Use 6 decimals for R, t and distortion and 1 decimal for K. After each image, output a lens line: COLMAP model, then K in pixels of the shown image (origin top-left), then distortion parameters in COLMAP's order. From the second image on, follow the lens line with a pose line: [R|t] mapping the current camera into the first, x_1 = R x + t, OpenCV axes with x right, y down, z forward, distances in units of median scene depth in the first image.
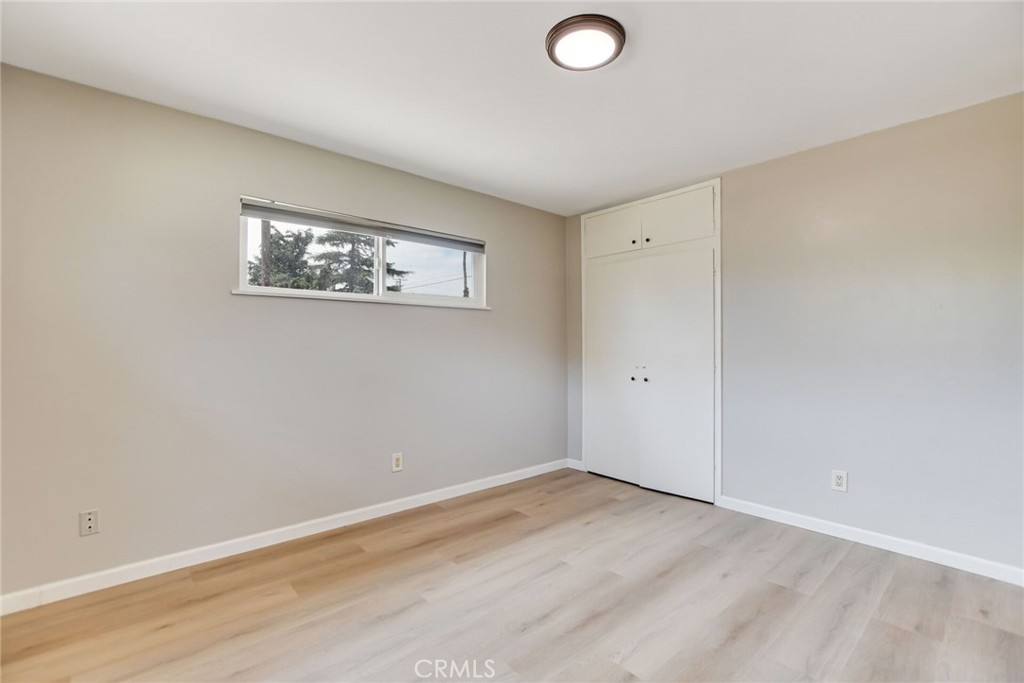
lens RADIAL K [[453.1, 0, 508.0], [0, 453.1, 344.3], [0, 0, 1]] dist [-0.033684, 0.006073]
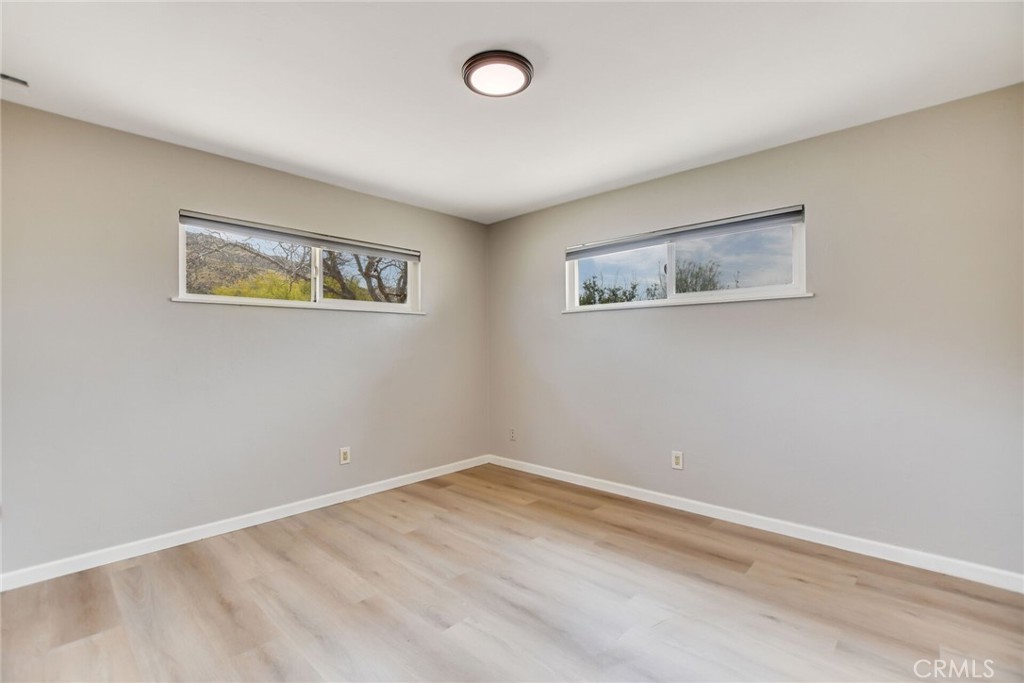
lens RADIAL K [[453.1, 0, 508.0], [0, 453.1, 344.3], [0, 0, 1]] dist [-0.033684, 0.006073]
pose [[0.085941, -0.004774, -0.996289, 0.890977], [0.004045, 0.999982, -0.004442, 0.001685], [0.996292, -0.003649, 0.085959, 0.639454]]
